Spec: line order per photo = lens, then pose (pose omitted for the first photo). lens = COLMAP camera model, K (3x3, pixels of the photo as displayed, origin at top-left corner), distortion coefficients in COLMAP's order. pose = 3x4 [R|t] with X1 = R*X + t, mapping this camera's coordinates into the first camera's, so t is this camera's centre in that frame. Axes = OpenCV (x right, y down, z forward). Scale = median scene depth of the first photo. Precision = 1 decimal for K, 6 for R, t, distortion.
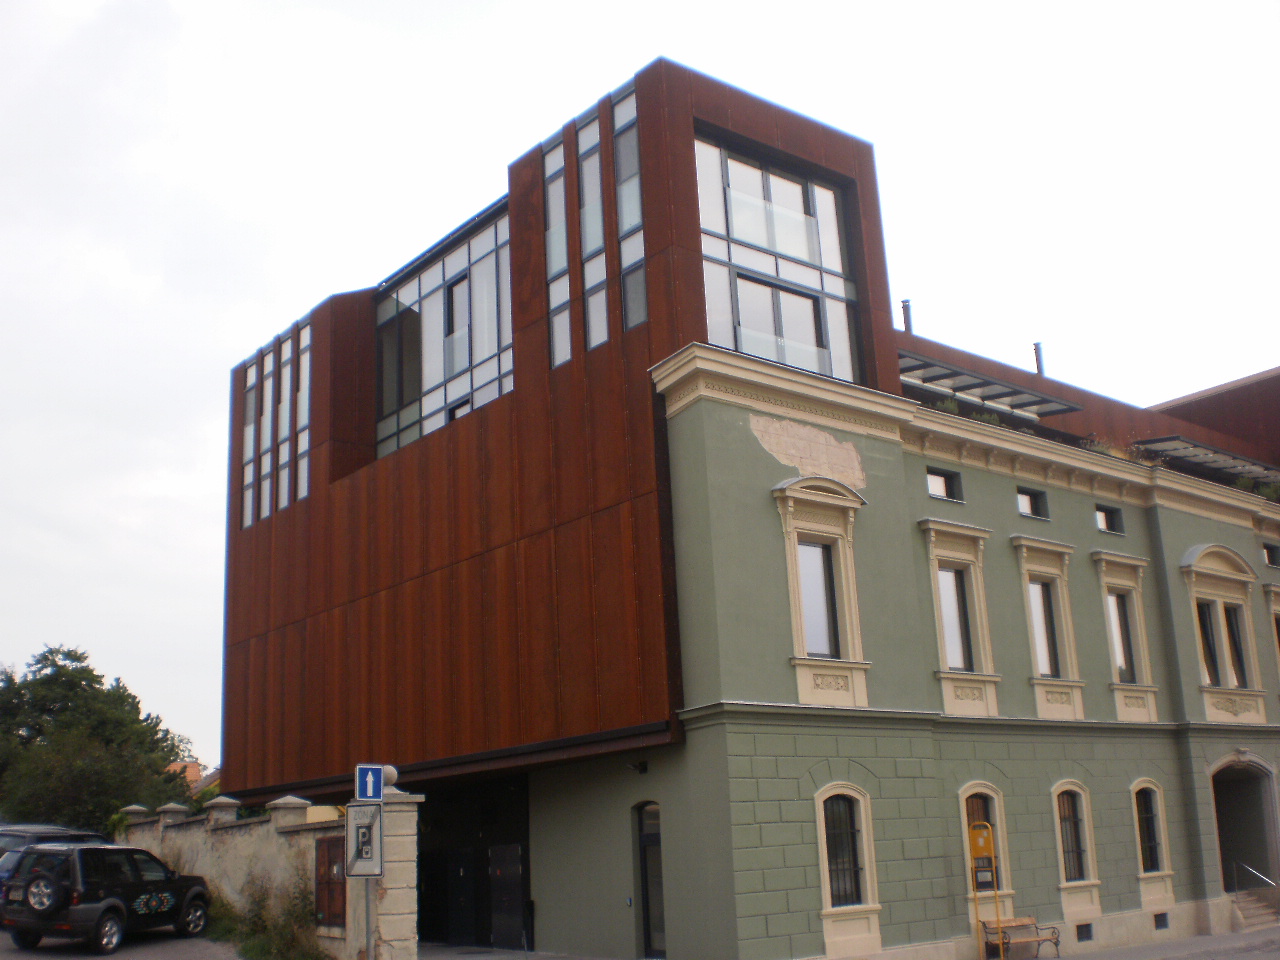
lens RADIAL K [[1385.4, 0, 639.3], [0, 1385.4, 505.4], [0, 0, 1]] dist [-0.092756, -0.107479]
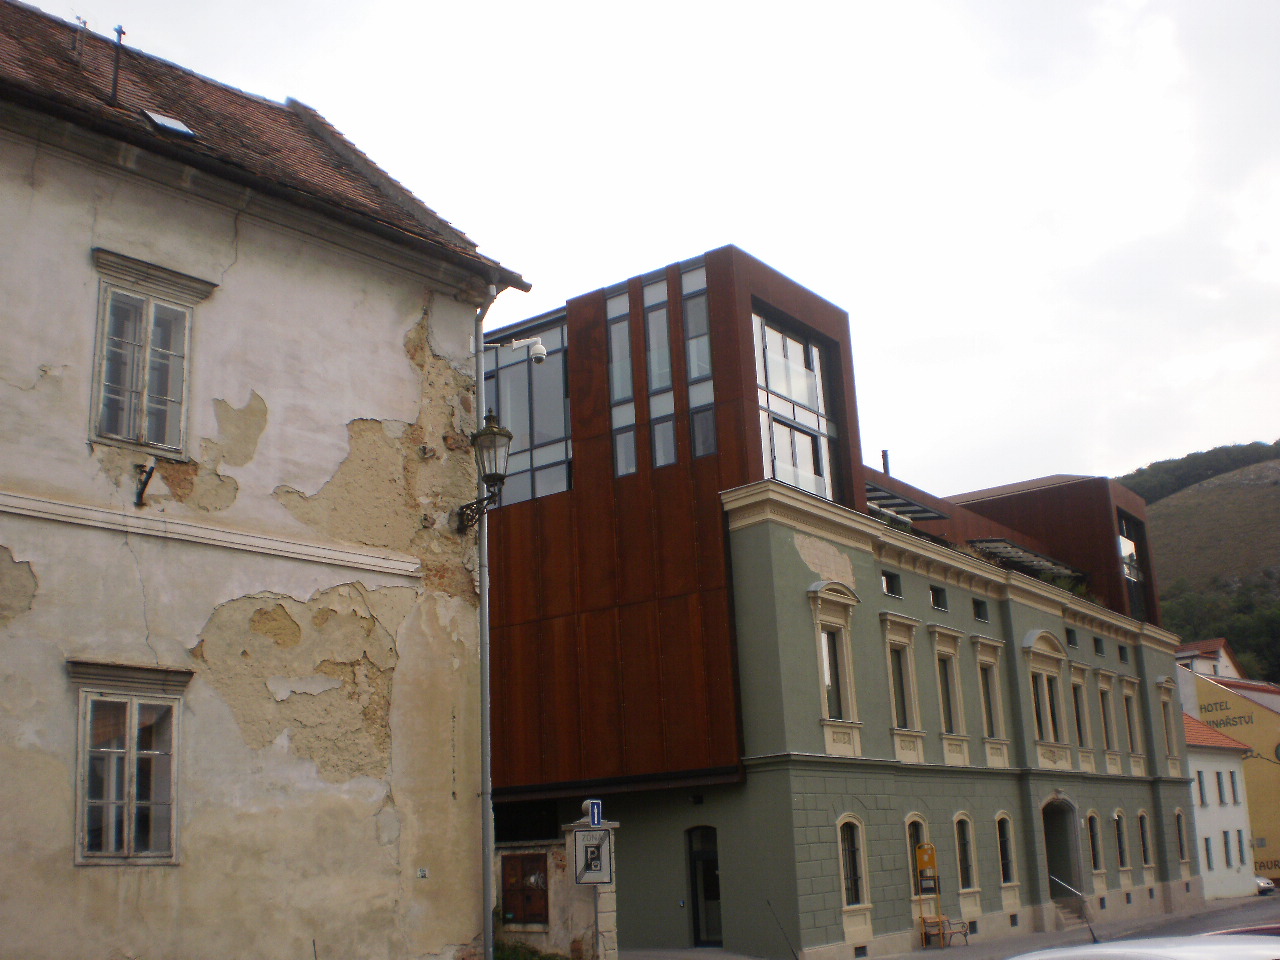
lens RADIAL K [[1420.3, 0, 640.0], [0, 1420.3, 480.0], [0, 0, 1]] dist [-0.128301, -0.020547]
pose [[0.963780, 0.070788, 0.257134, -0.373889], [-0.064467, 0.997376, -0.032943, -0.056267], [-0.258791, 0.015173, 0.965814, -0.241070]]
